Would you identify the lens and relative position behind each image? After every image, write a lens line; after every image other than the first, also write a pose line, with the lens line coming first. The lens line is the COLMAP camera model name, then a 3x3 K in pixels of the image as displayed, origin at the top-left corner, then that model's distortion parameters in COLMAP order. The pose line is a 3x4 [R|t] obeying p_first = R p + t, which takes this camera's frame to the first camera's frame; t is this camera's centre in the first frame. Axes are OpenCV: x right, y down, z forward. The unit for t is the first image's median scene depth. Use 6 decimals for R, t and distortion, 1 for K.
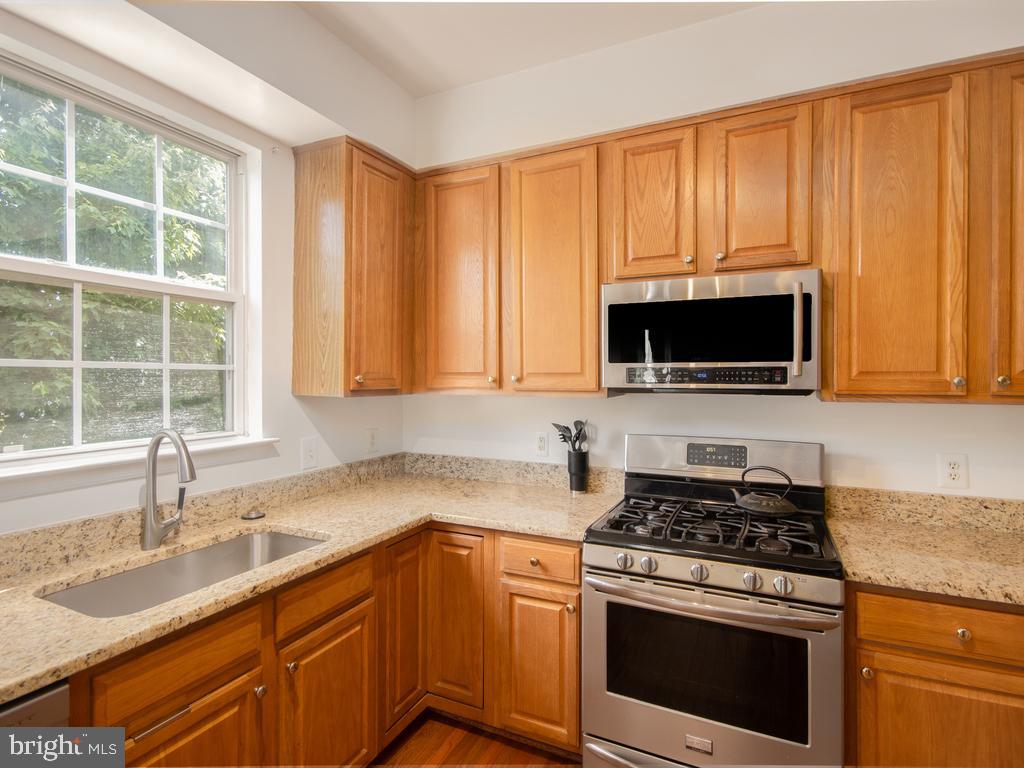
lens RADIAL K [[527.0, 0, 528.1], [0, 527.0, 374.1], [0, 0, 1]] dist [0.001347, 0.000505]
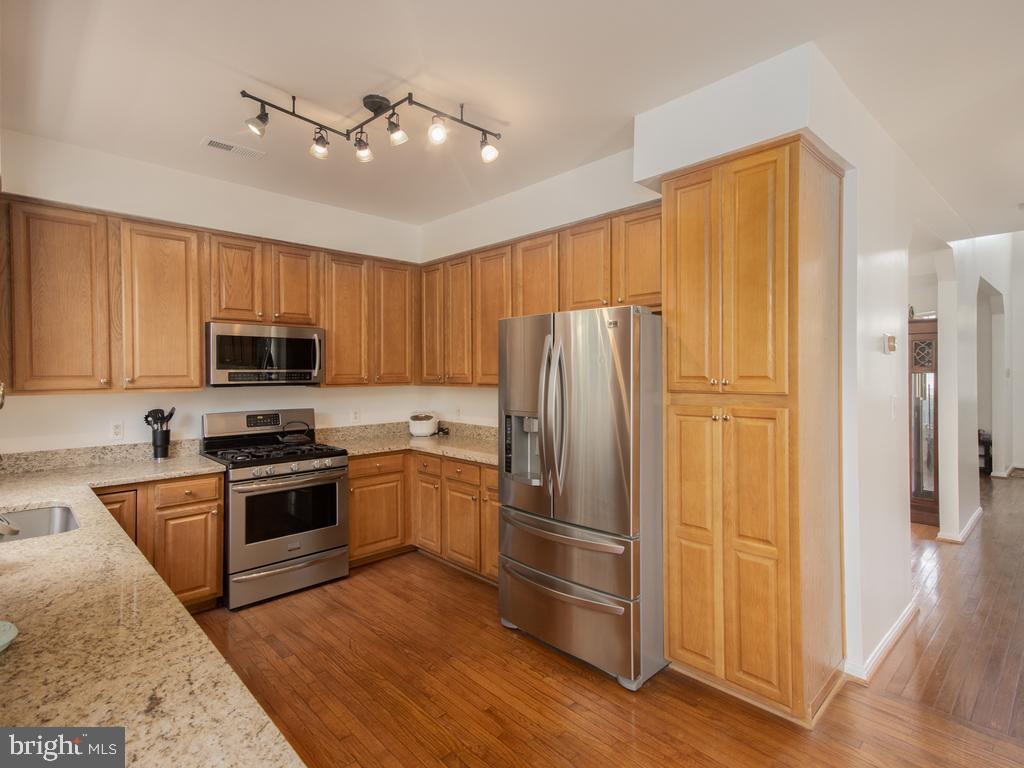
lens RADIAL K [[519.6, 0, 513.3], [0, 519.6, 378.3], [0, 0, 1]] dist [0.026891, -0.000454]
pose [[0.357995, -0.011541, 0.933652, -1.048550], [0.002742, 0.999932, 0.011308, -0.009714], [-0.933720, -0.001488, 0.358002, -0.471117]]
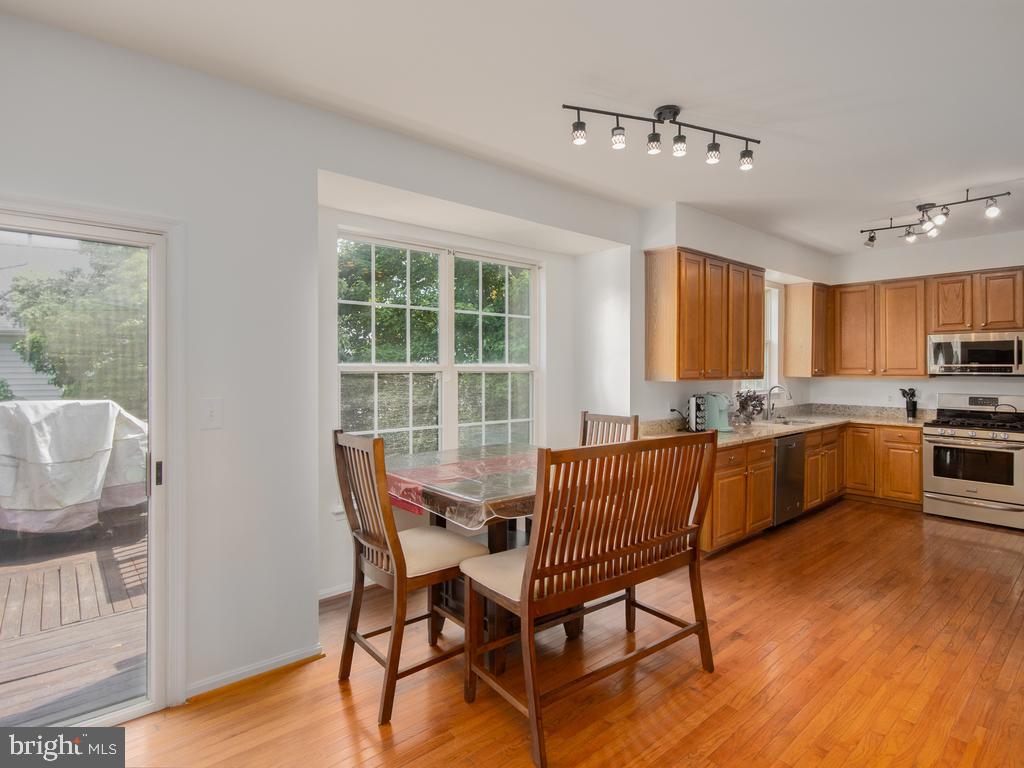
lens RADIAL K [[539.5, 0, 514.3], [0, 539.5, 366.7], [0, 0, 1]] dist [-0.002820, -0.001723]
pose [[0.911117, -0.000586, -0.412148, -0.626837], [0.001201, 0.999999, 0.001232, -0.015715], [0.412147, -0.001617, 0.911116, -2.278143]]
